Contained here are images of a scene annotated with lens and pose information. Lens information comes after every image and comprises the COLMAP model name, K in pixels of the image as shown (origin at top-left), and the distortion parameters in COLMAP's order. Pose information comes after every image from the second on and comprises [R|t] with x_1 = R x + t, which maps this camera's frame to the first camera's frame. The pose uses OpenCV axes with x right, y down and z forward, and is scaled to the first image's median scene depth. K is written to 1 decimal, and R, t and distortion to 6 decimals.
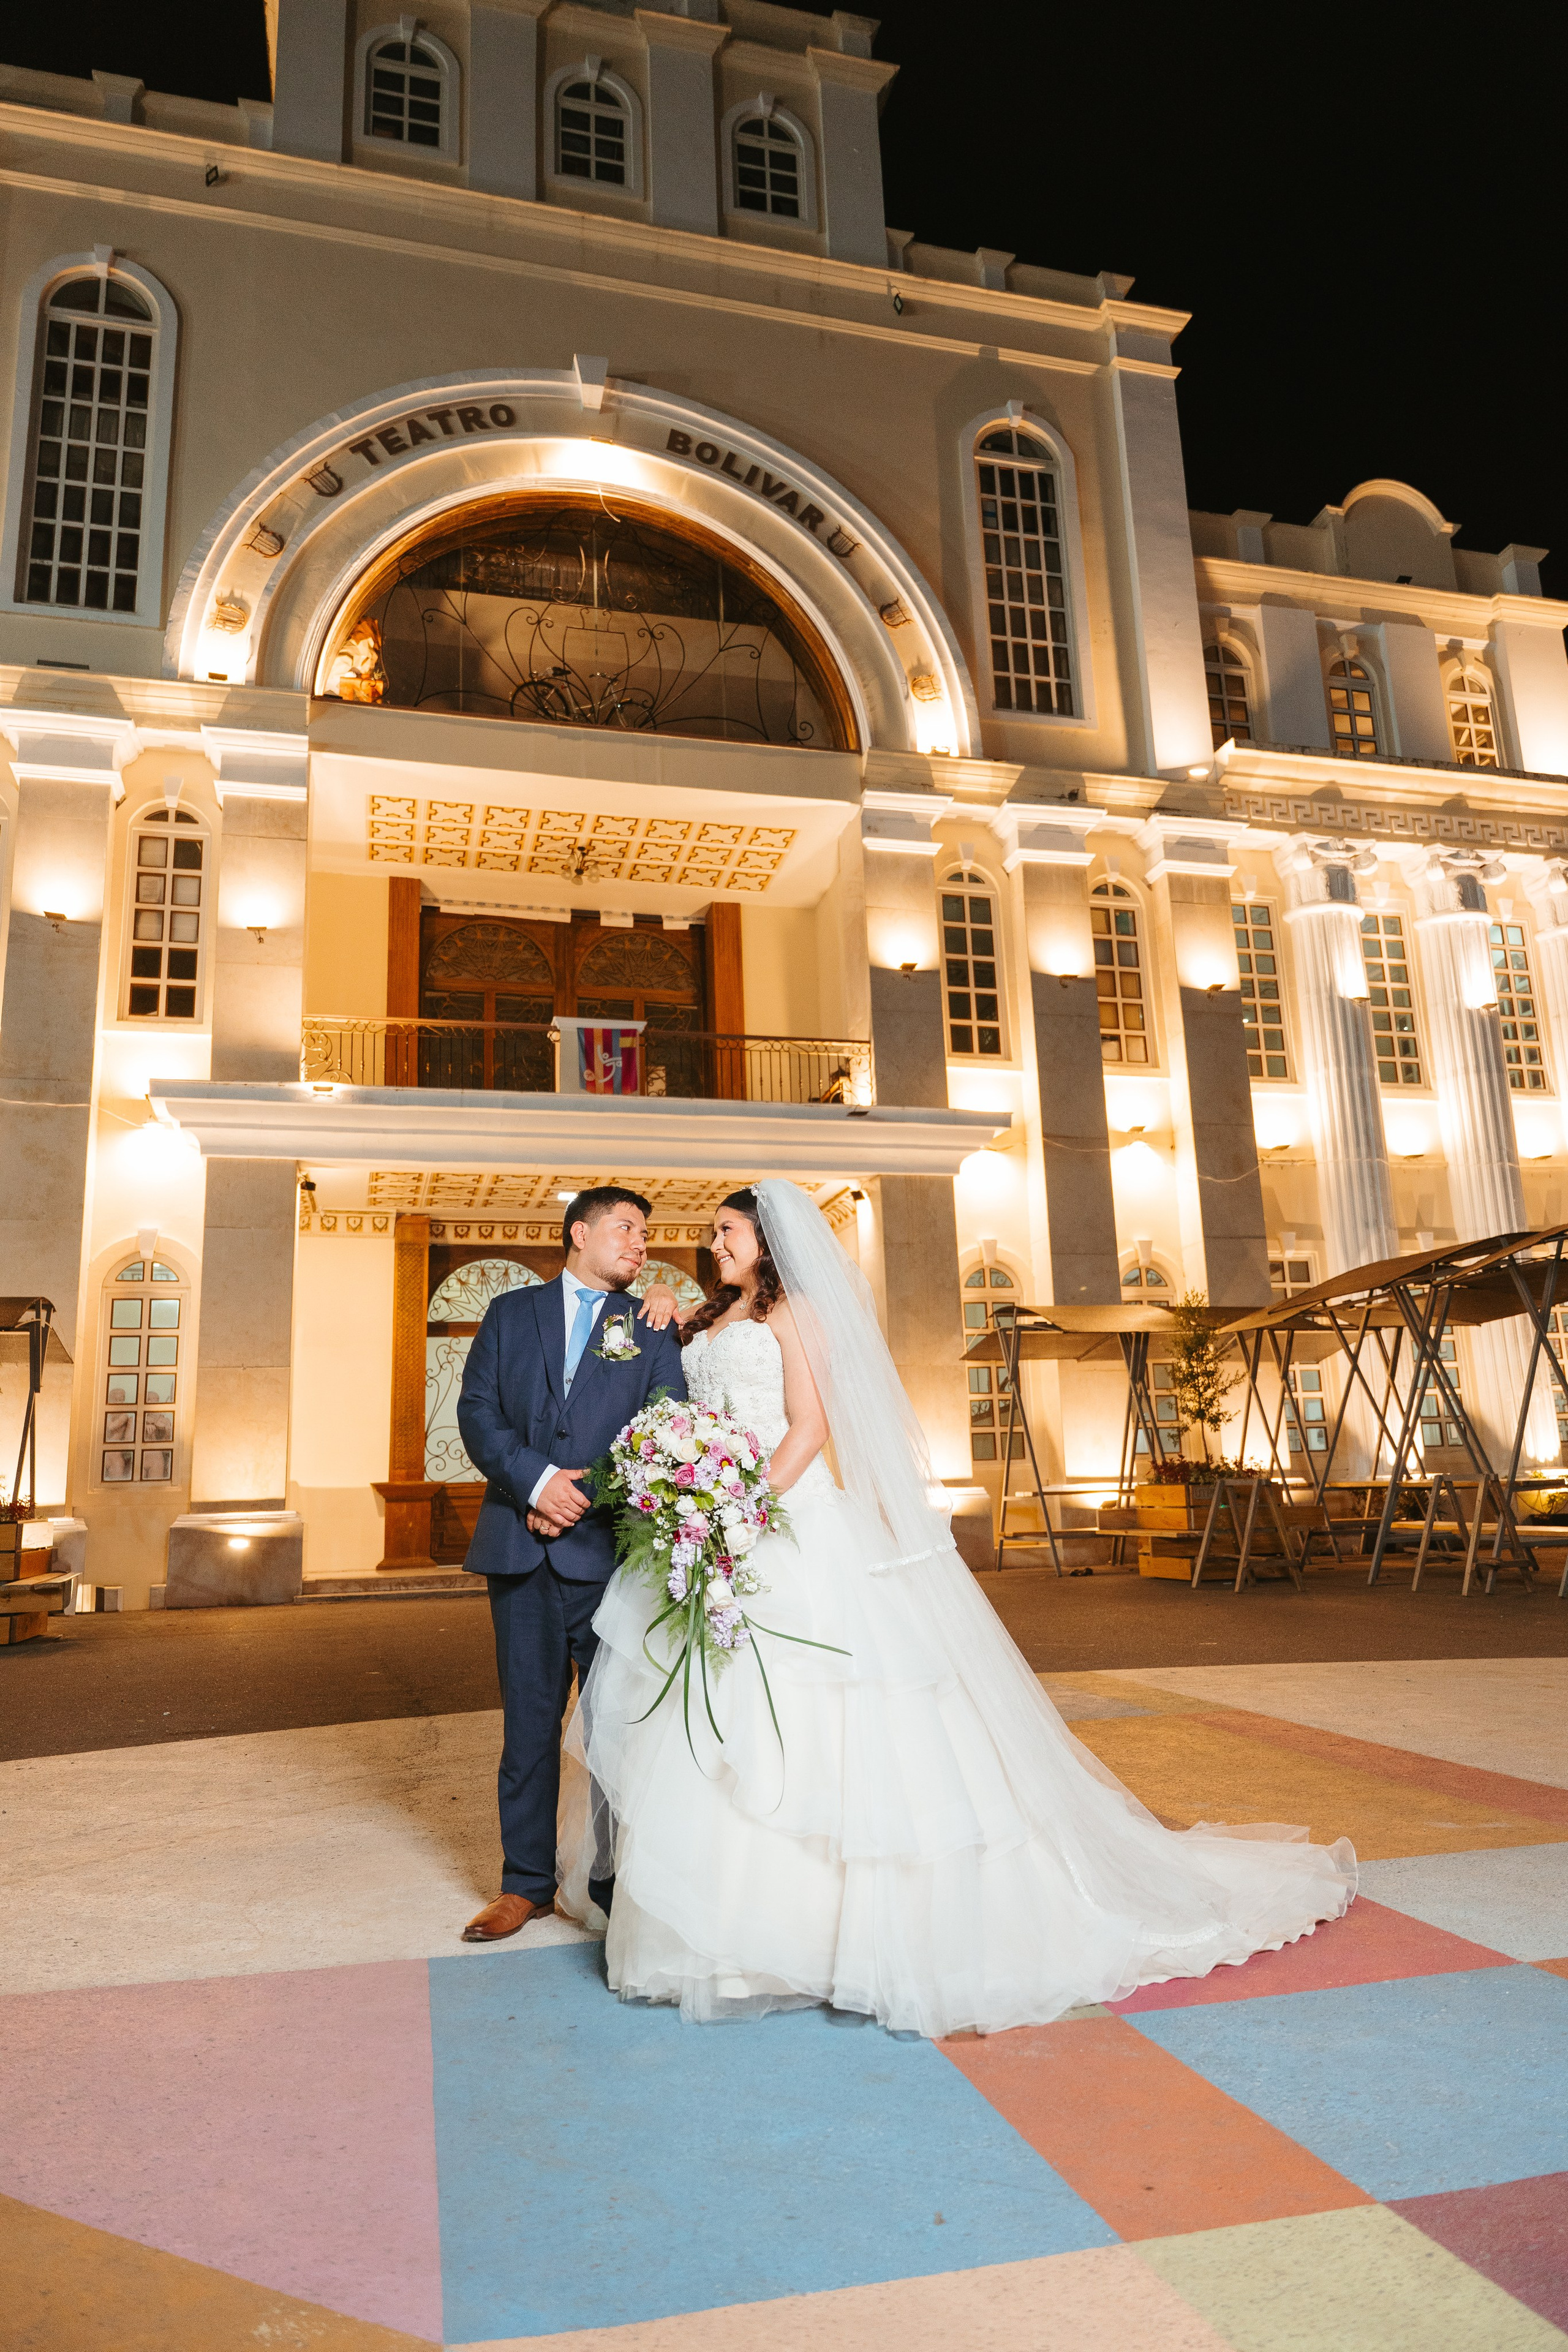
lens RADIAL K [[1552.7, 0, 792.4], [0, 1552.7, 1176.5], [0, 0, 1]] dist [0.008477, -0.011770]
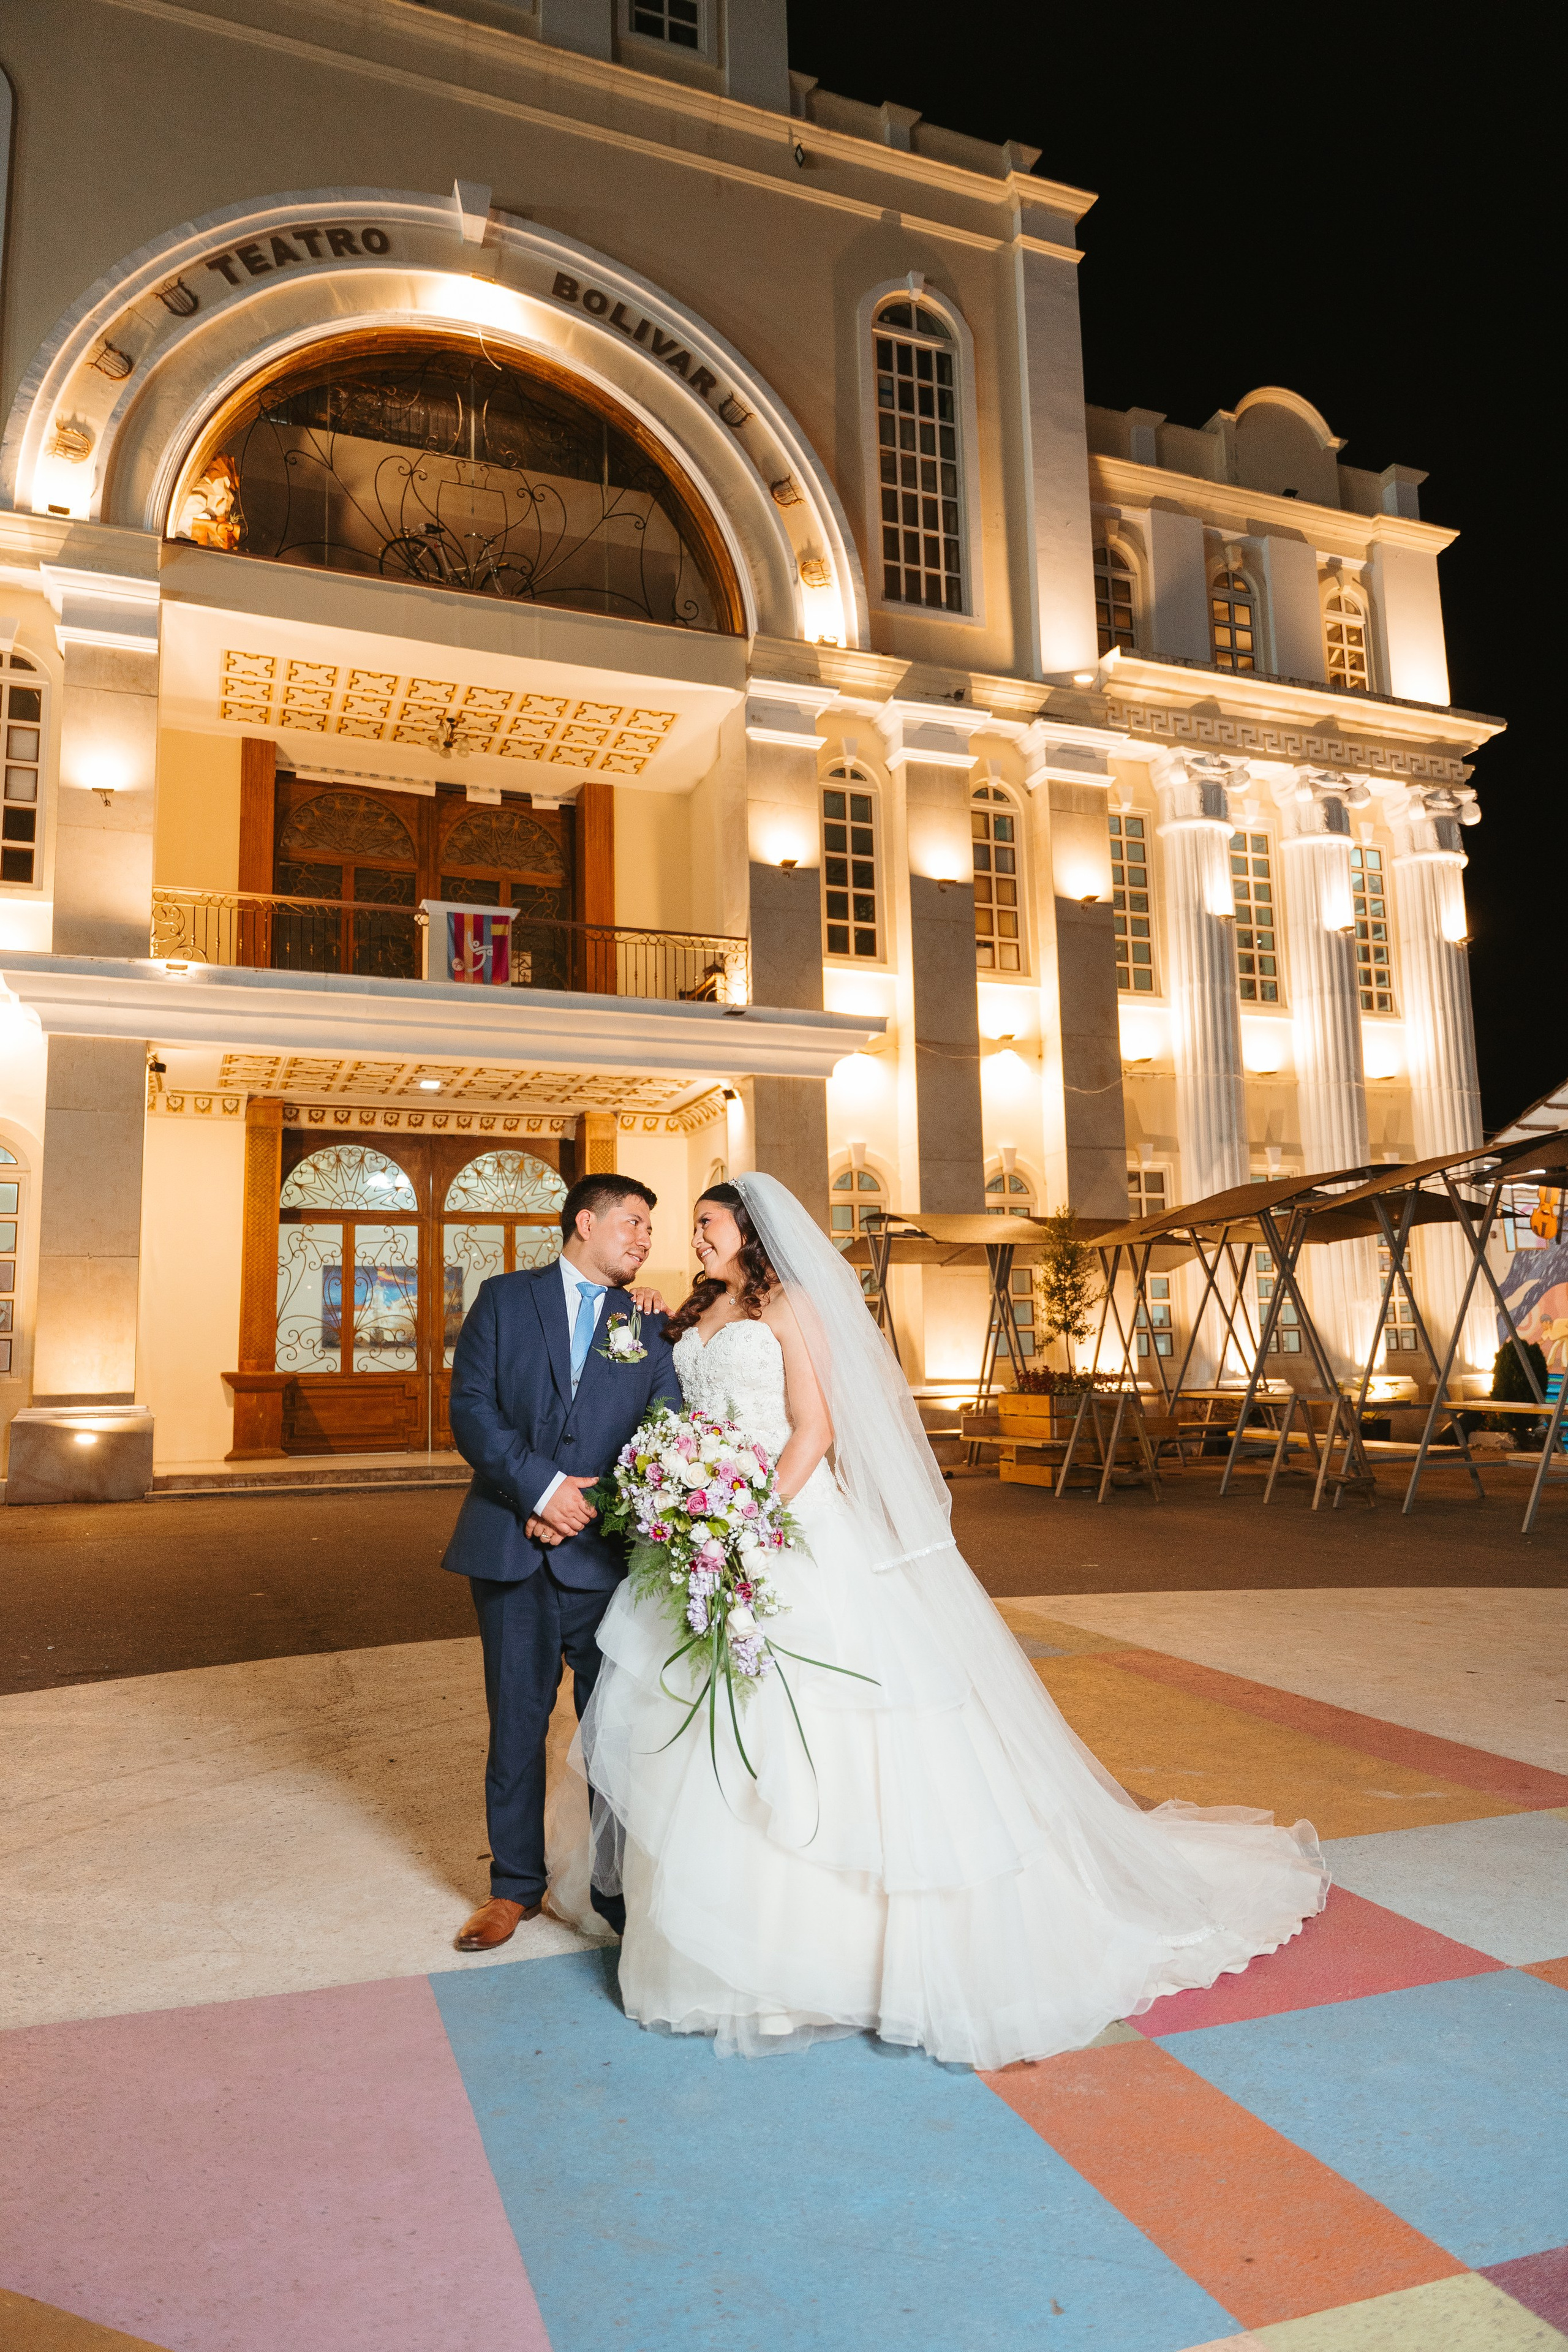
lens RADIAL K [[1552.7, 0, 792.9], [0, 1552.7, 1175.9], [0, 0, 1]] dist [0.008477, -0.011770]
pose [[0.993946, 0.028850, 0.106010, -0.022019], [-0.037143, 0.996331, 0.077103, -0.014542], [-0.103397, -0.080574, 0.991371, 0.008379]]
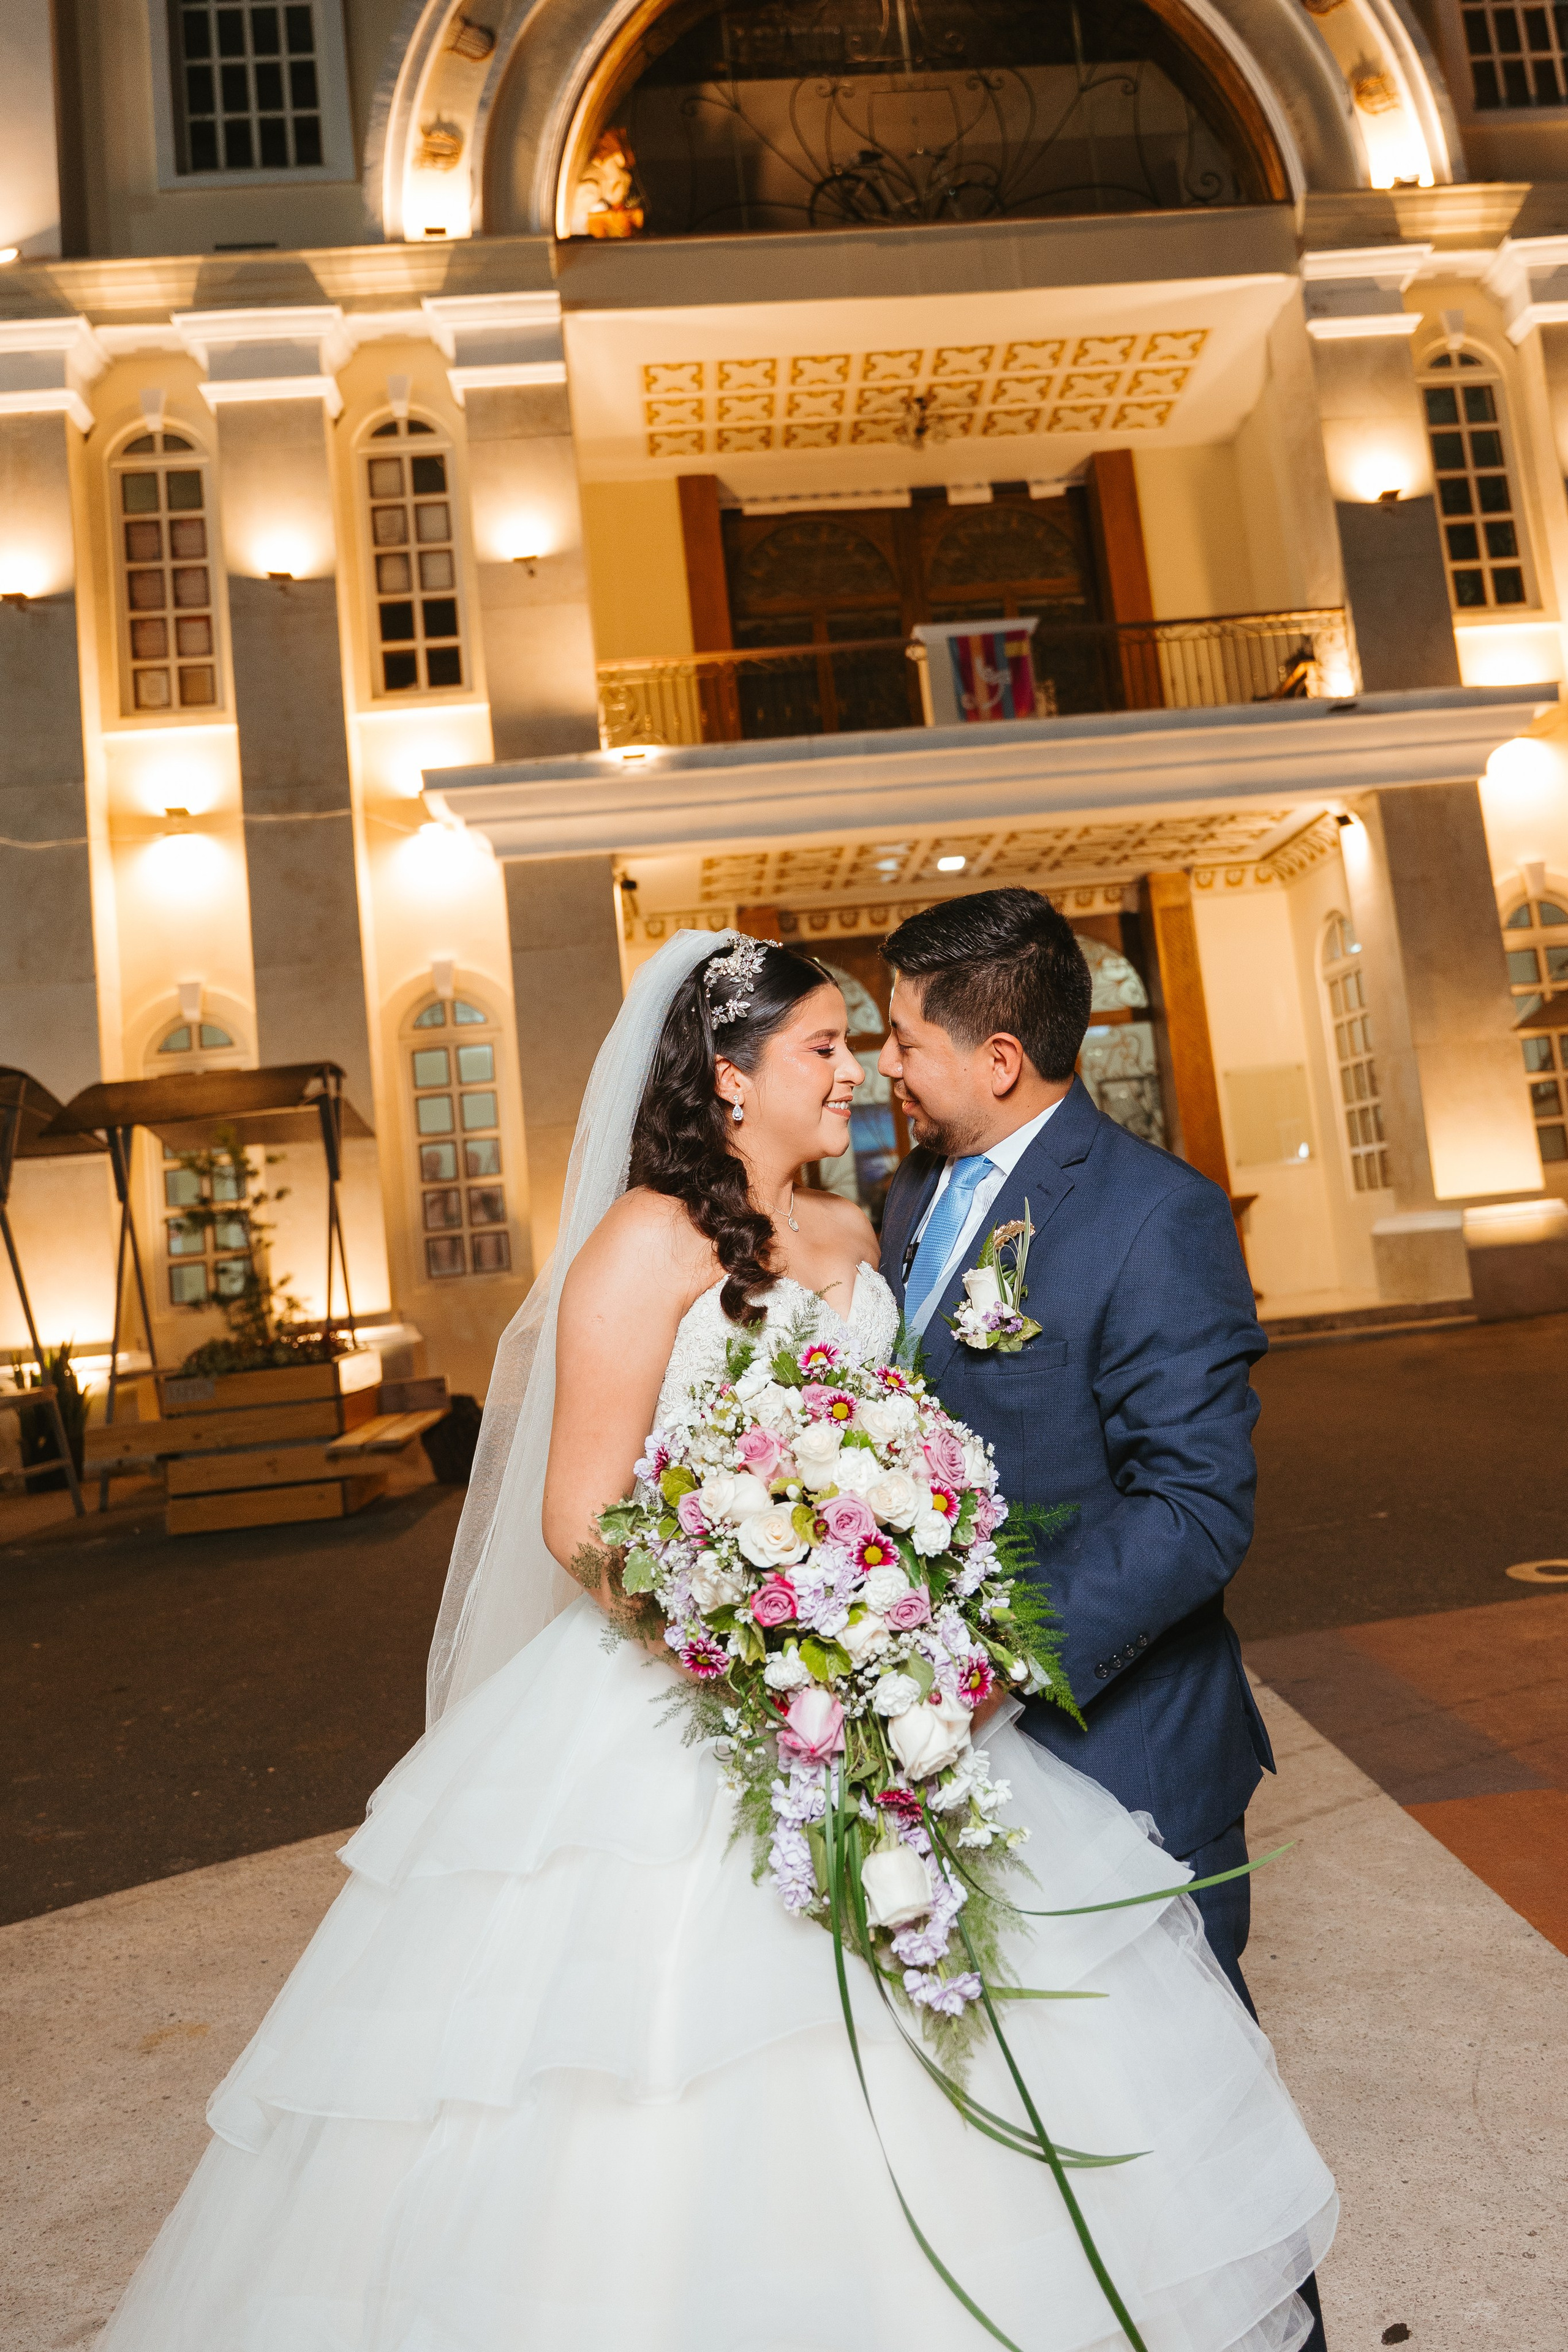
lens RADIAL K [[1818.9, 0, 853.6], [0, 1818.9, 1018.9], [0, 0, 1]] dist [-0.002540, 0.010878]
pose [[0.980591, -0.090520, -0.173915, -0.045833], [0.107987, 0.989724, 0.093729, -0.000699], [0.163644, -0.110690, 0.980290, 0.110685]]
